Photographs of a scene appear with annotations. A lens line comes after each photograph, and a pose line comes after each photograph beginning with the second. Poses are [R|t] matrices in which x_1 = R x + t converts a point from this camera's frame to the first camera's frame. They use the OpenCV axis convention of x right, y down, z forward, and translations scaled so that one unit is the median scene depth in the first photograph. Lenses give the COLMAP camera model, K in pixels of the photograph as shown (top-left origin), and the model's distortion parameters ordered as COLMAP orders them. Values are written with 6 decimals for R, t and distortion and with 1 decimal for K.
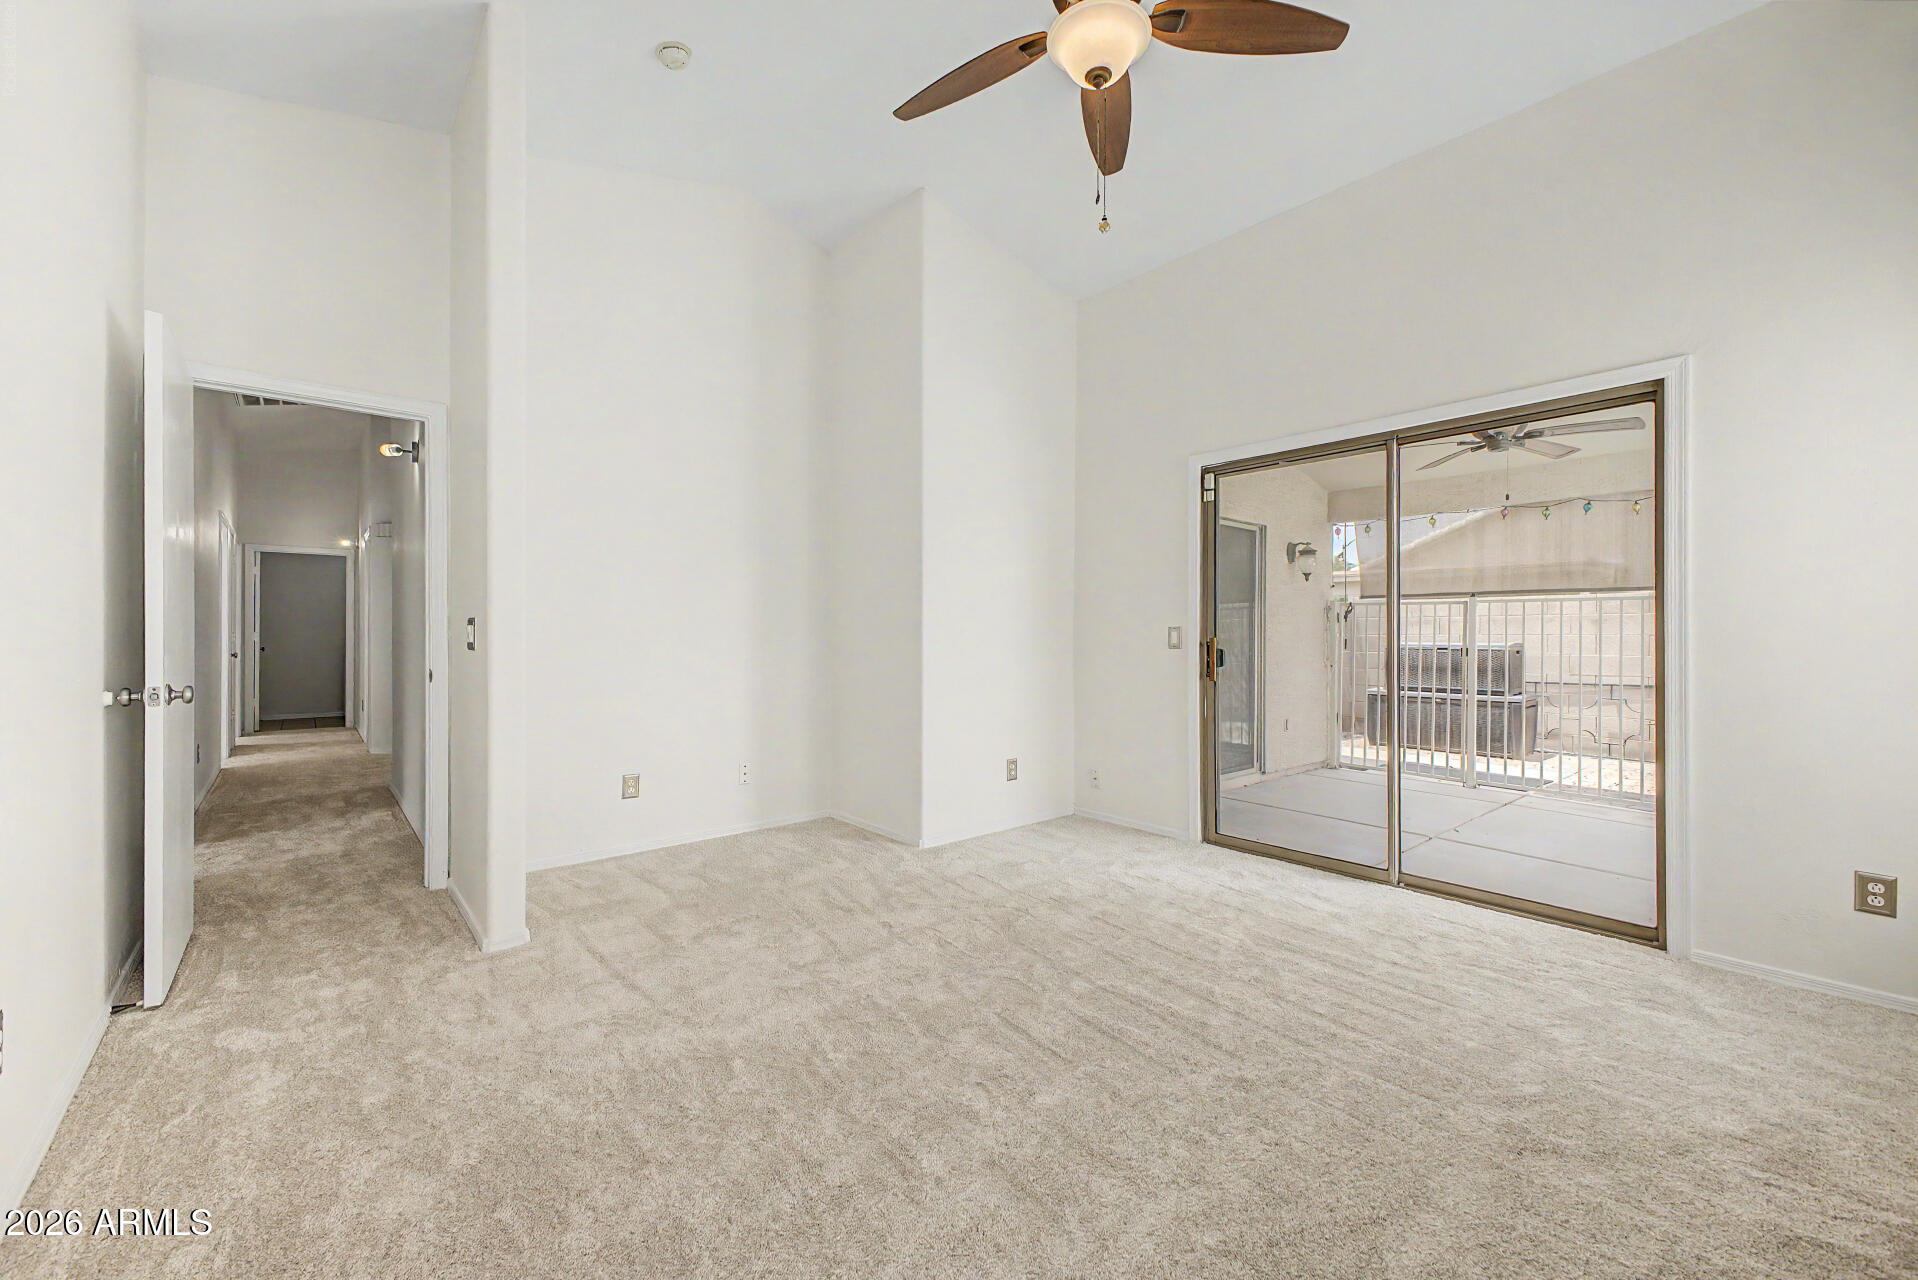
lens RADIAL K [[752.7, 0, 960.9], [0, 752.7, 626.1], [0, 0, 1]] dist [0.007517, -0.000563]
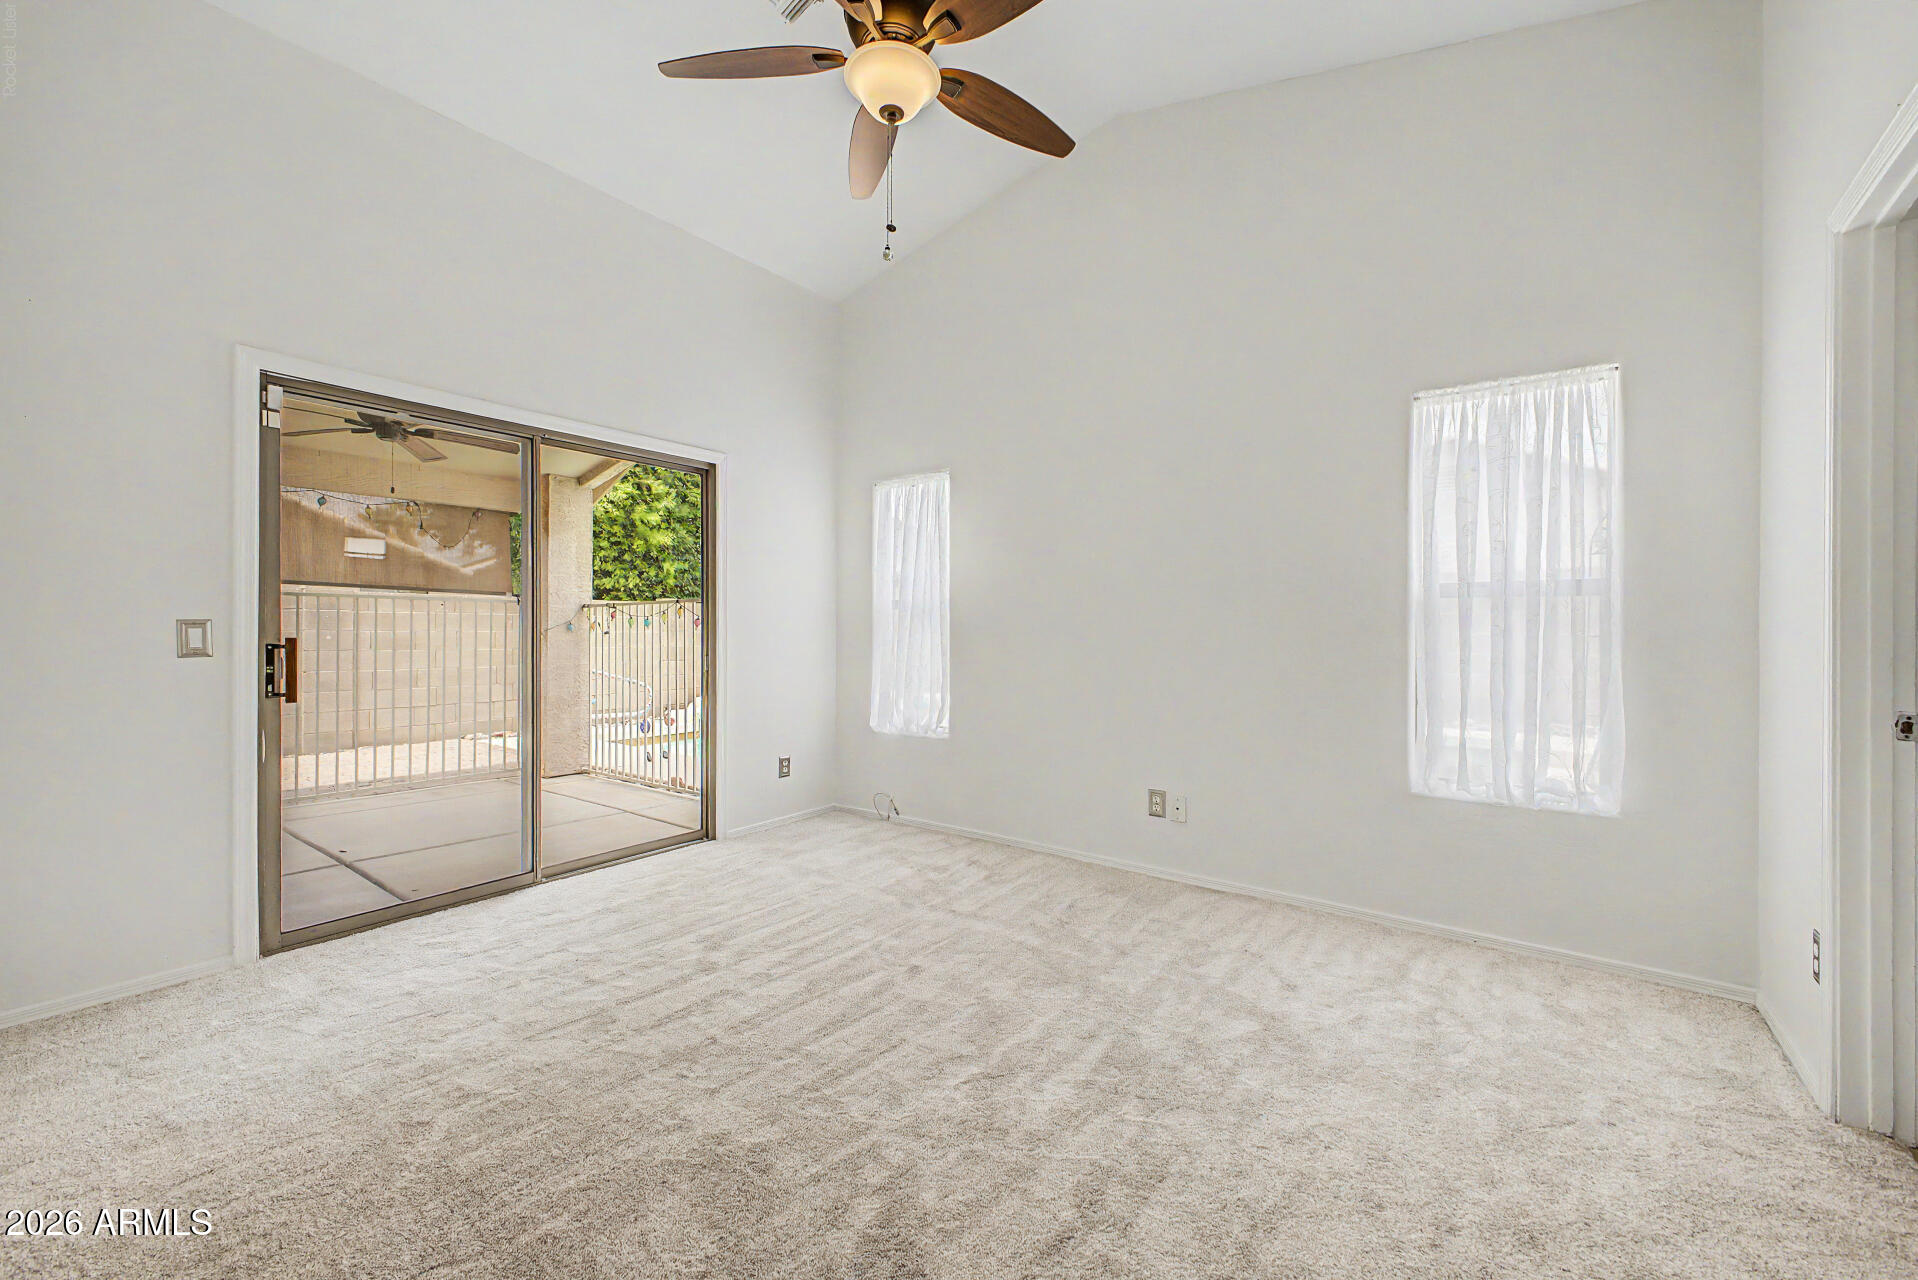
lens RADIAL K [[765.1, 0, 963.9], [0, 765.1, 633.0], [0, 0, 1]] dist [0.012181, -0.000622]
pose [[-0.220047, -0.002919, 0.975485, -0.524568], [-0.011954, 0.999929, 0.000296, 0.004644], [-0.975416, -0.011596, -0.220066, 0.654404]]
